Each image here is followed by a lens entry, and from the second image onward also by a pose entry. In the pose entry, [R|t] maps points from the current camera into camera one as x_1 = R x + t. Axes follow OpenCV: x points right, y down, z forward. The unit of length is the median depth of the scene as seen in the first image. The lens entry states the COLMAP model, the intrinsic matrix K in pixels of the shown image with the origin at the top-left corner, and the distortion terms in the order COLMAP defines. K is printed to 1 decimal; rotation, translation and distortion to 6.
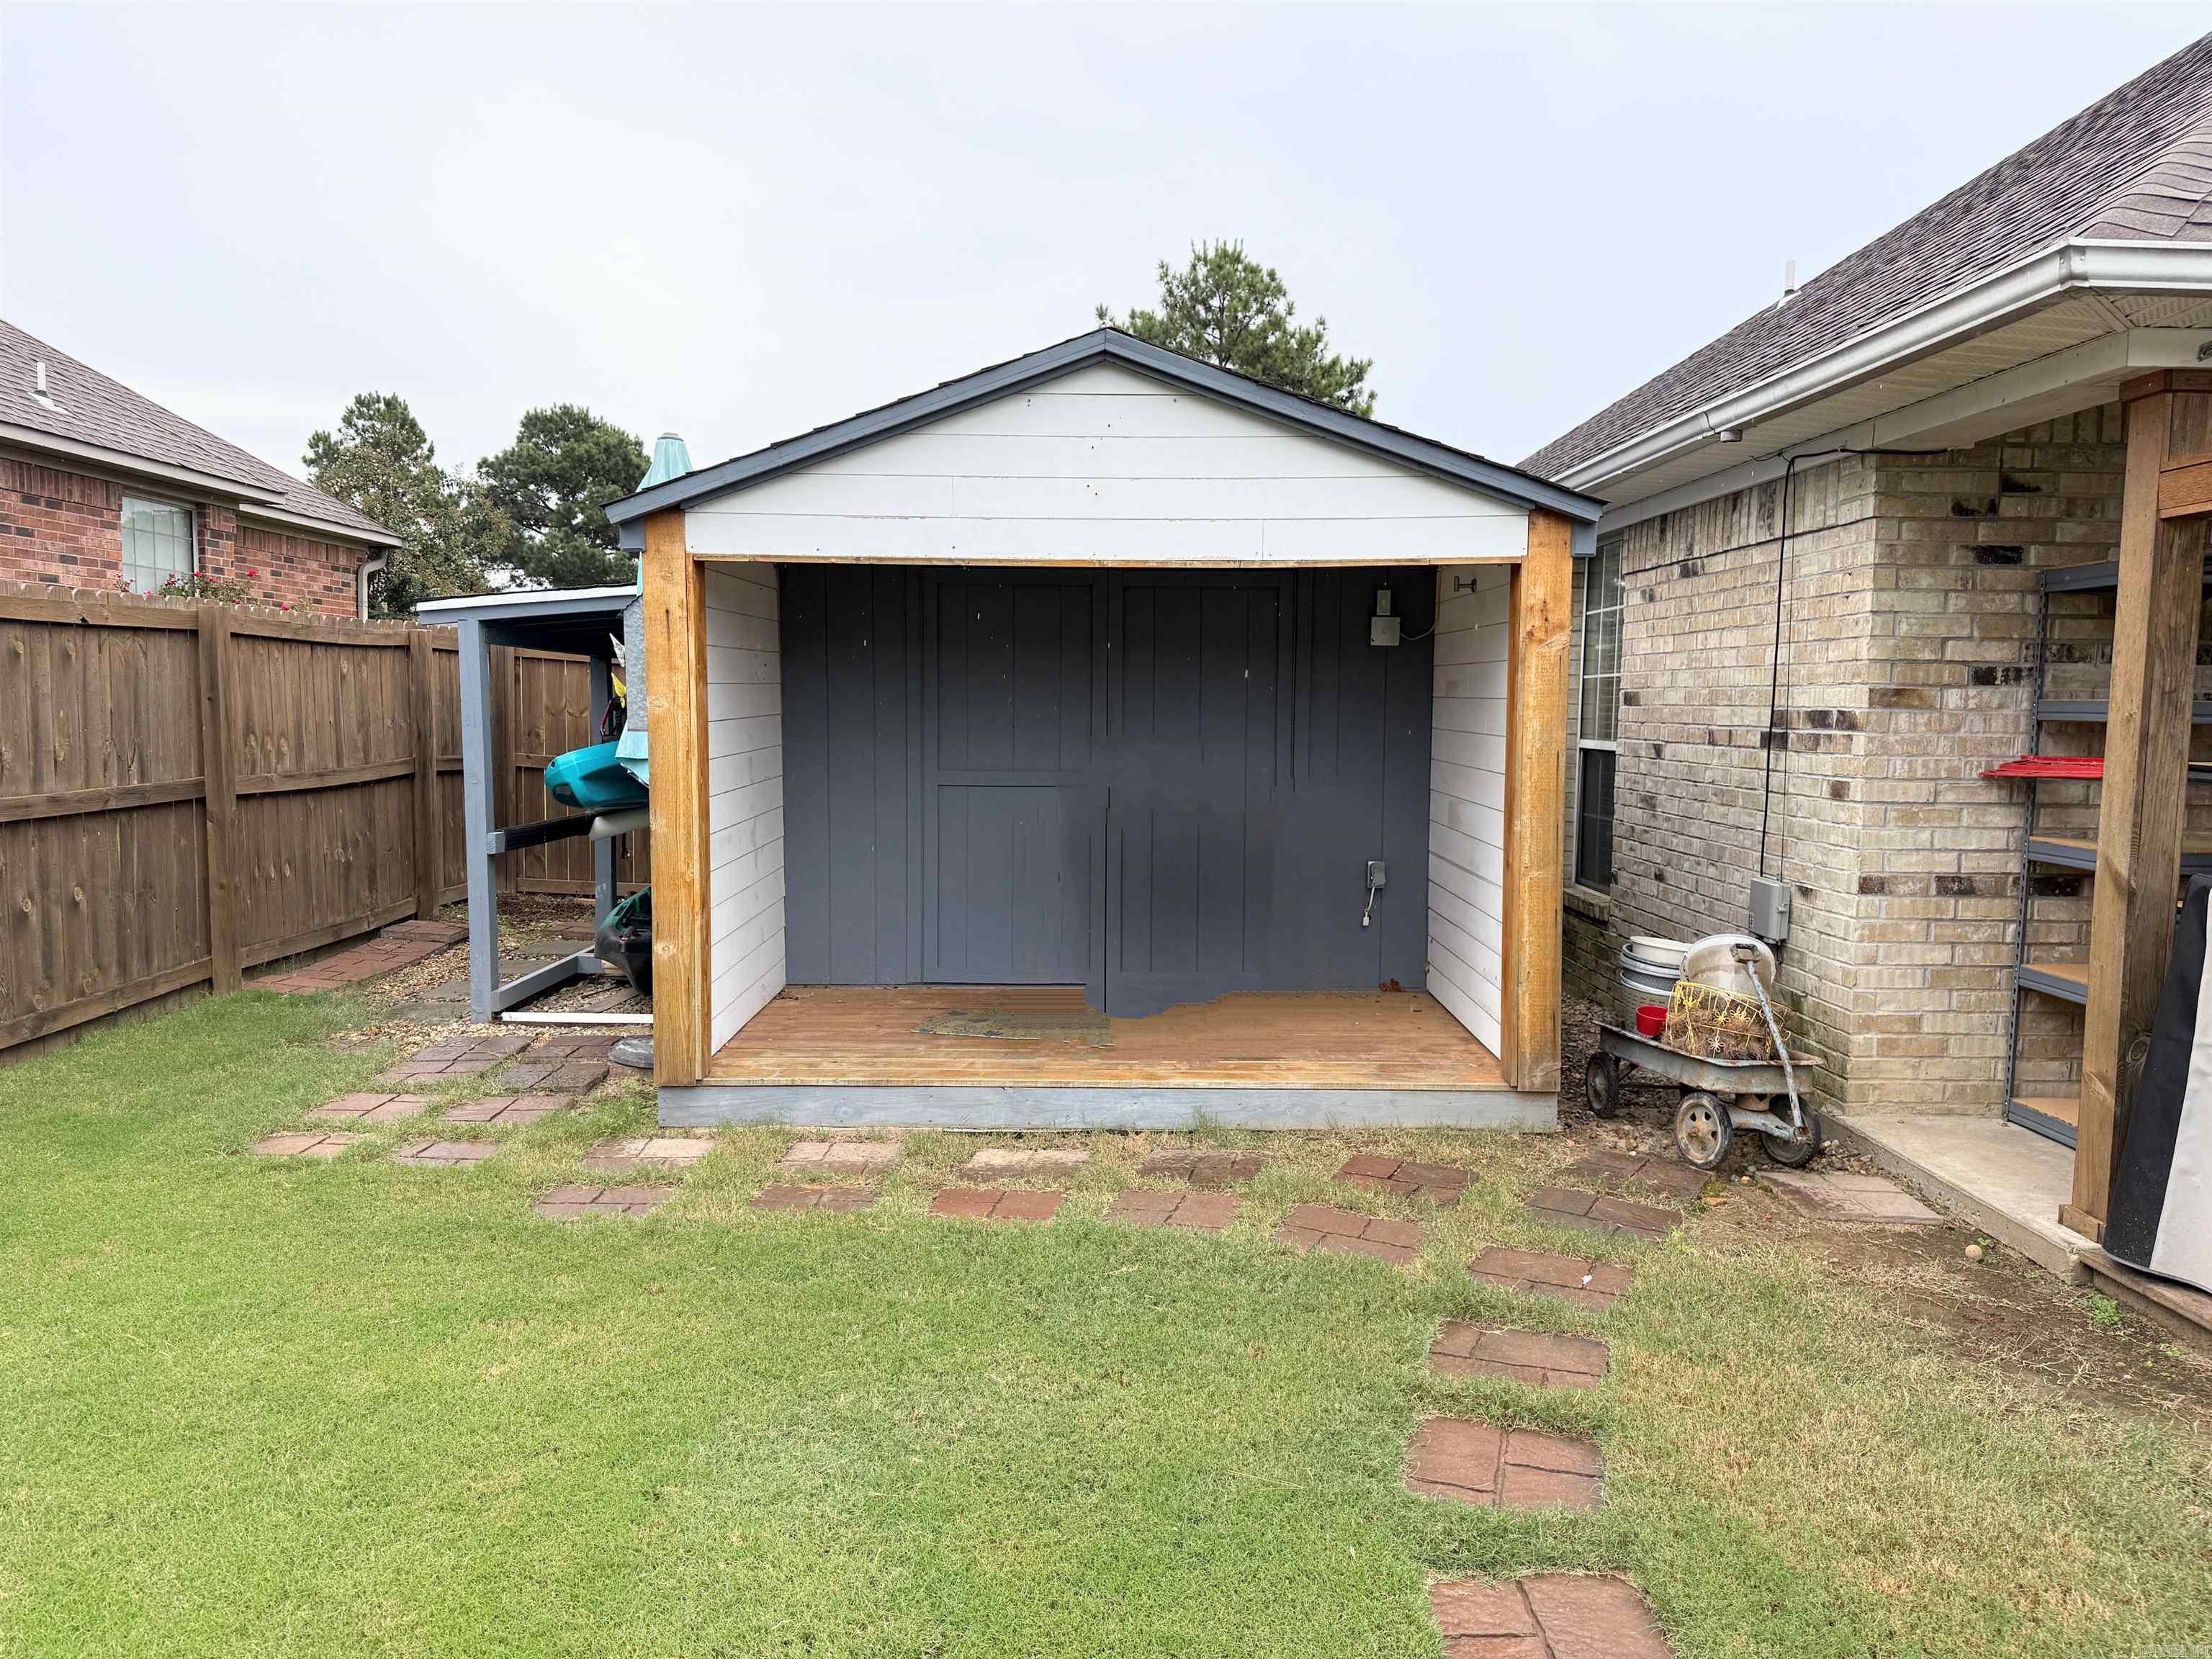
lens RADIAL K [[1536.9, 0, 1106.0], [0, 1536.9, 829.5], [0, 0, 1]] dist [0.095686, -0.142939]
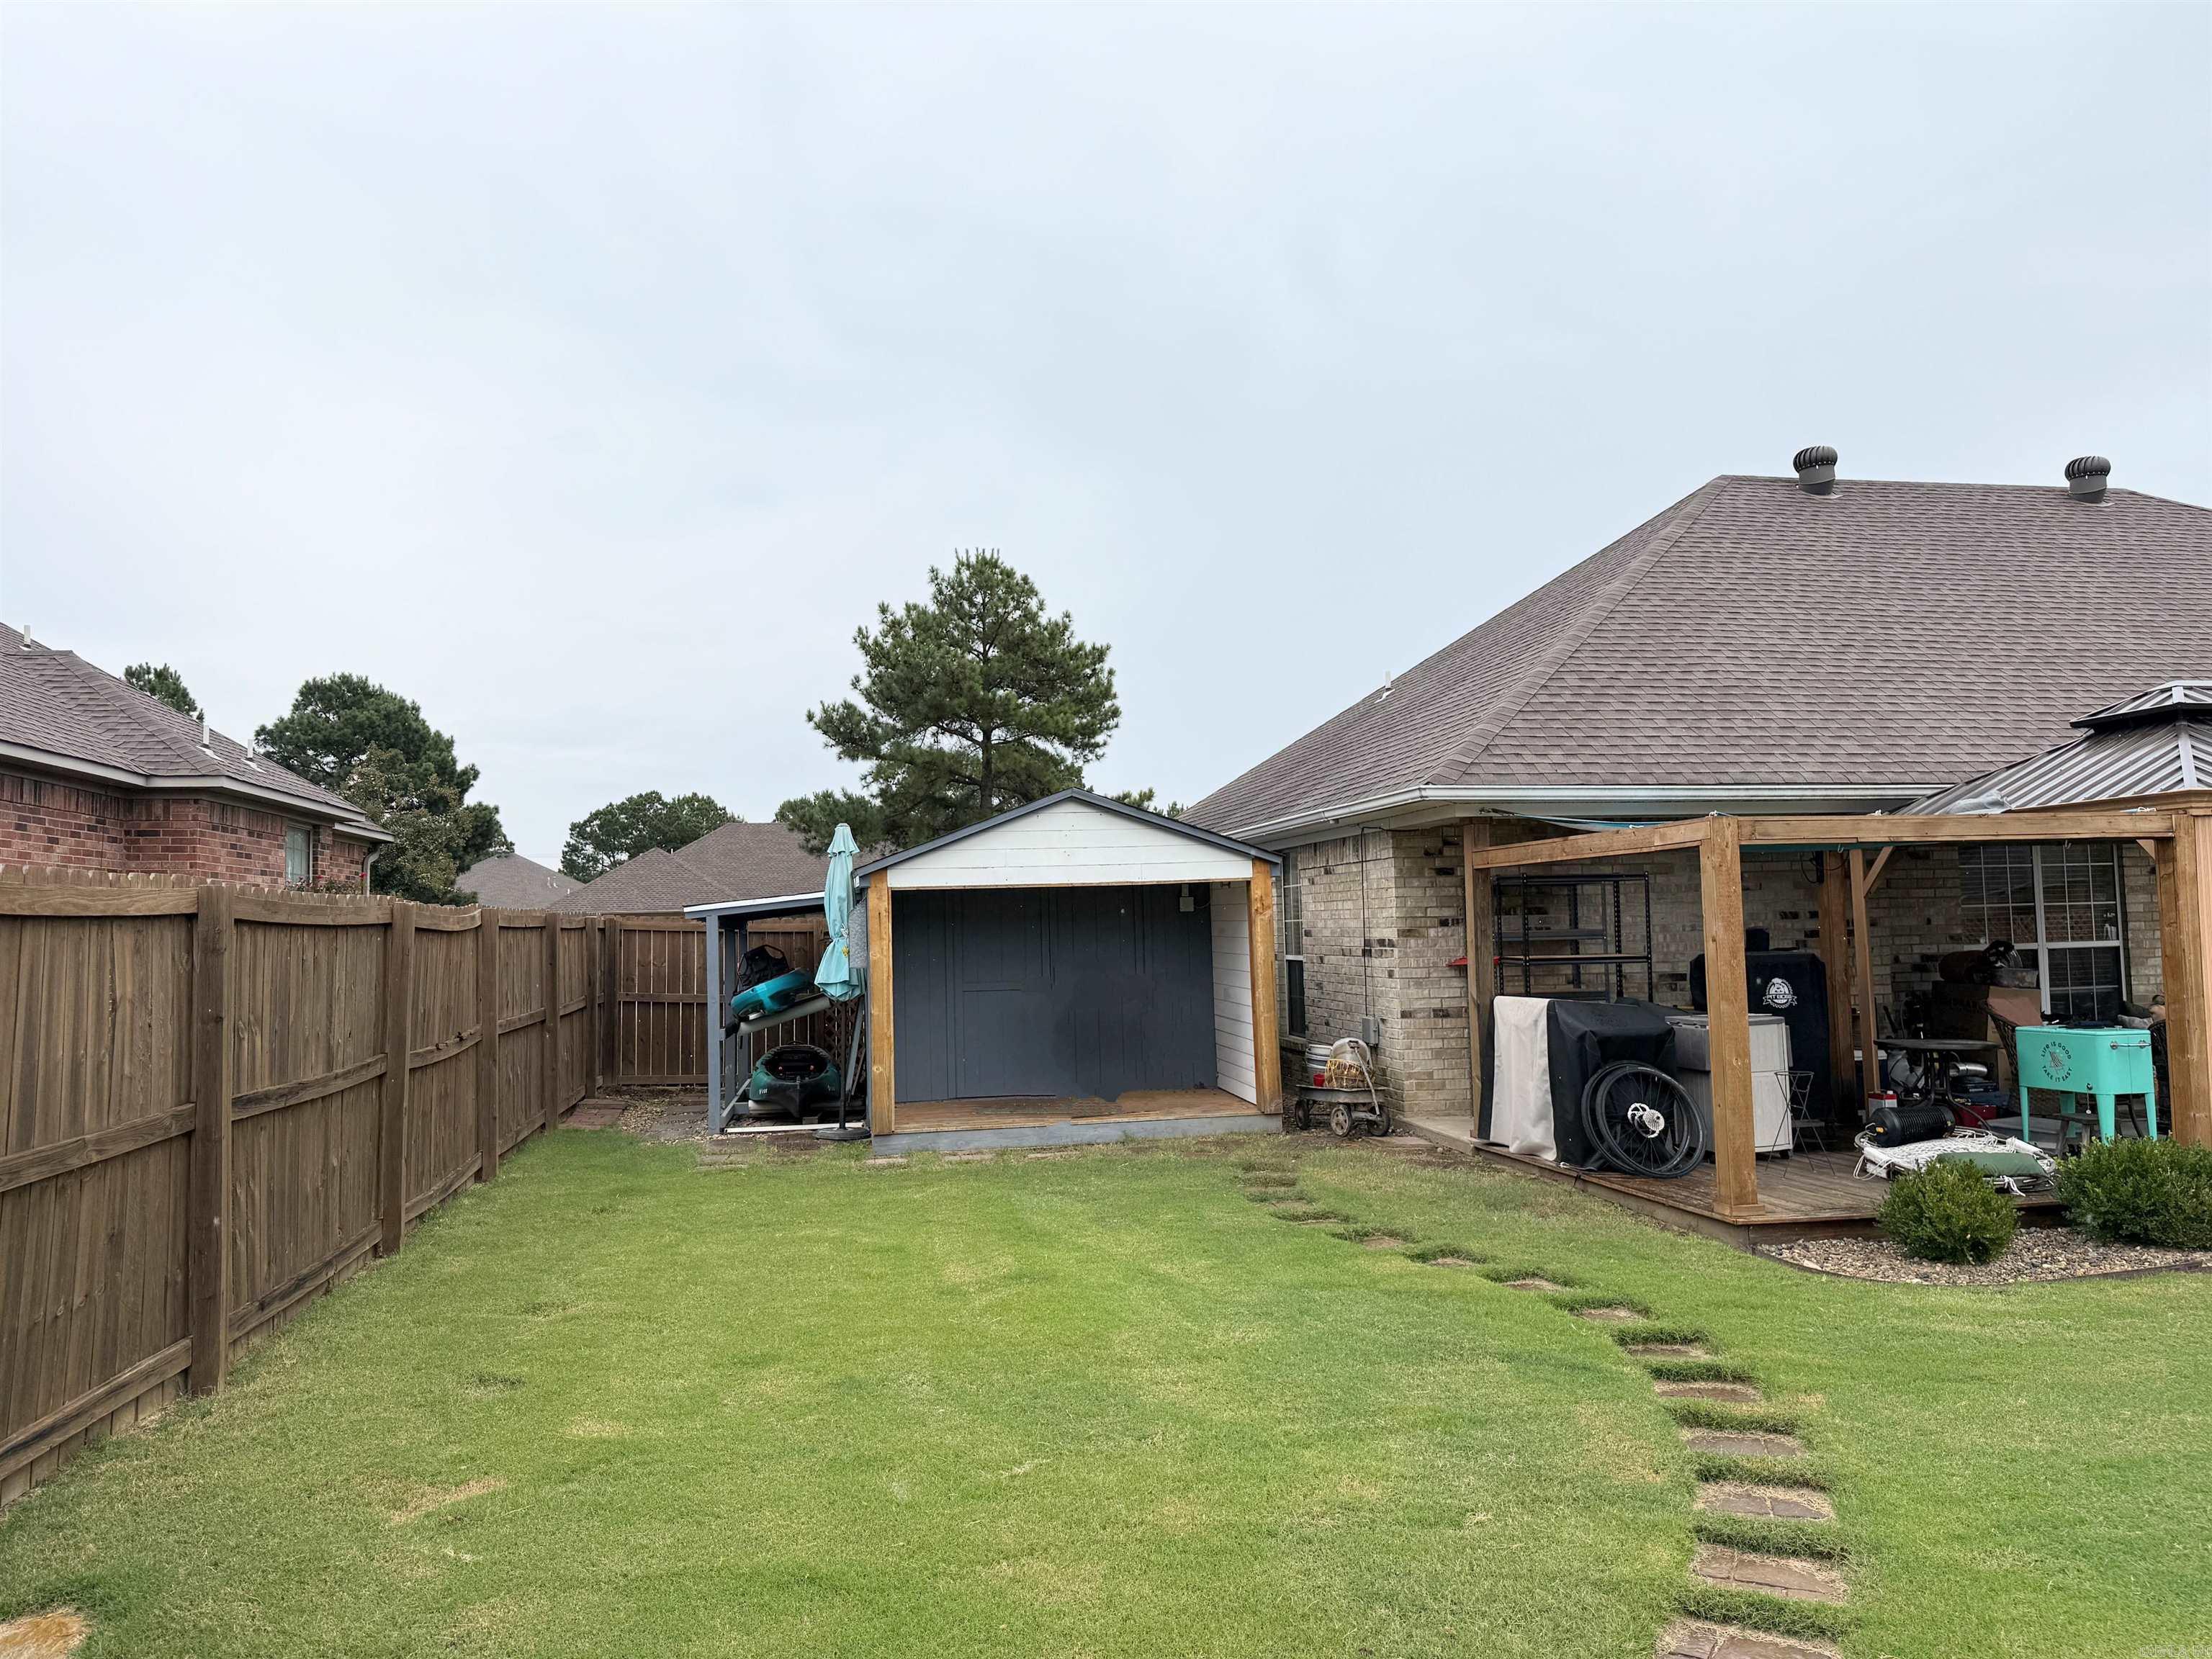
lens RADIAL K [[1478.9, 0, 1106.0], [0, 1478.9, 829.5], [0, 0, 1]] dist [0.110797, -0.116325]
pose [[0.985648, -0.024211, 0.167068, -0.276926], [0.049007, 0.988080, -0.145934, 0.058260], [-0.161543, 0.152027, 0.975085, -1.003836]]
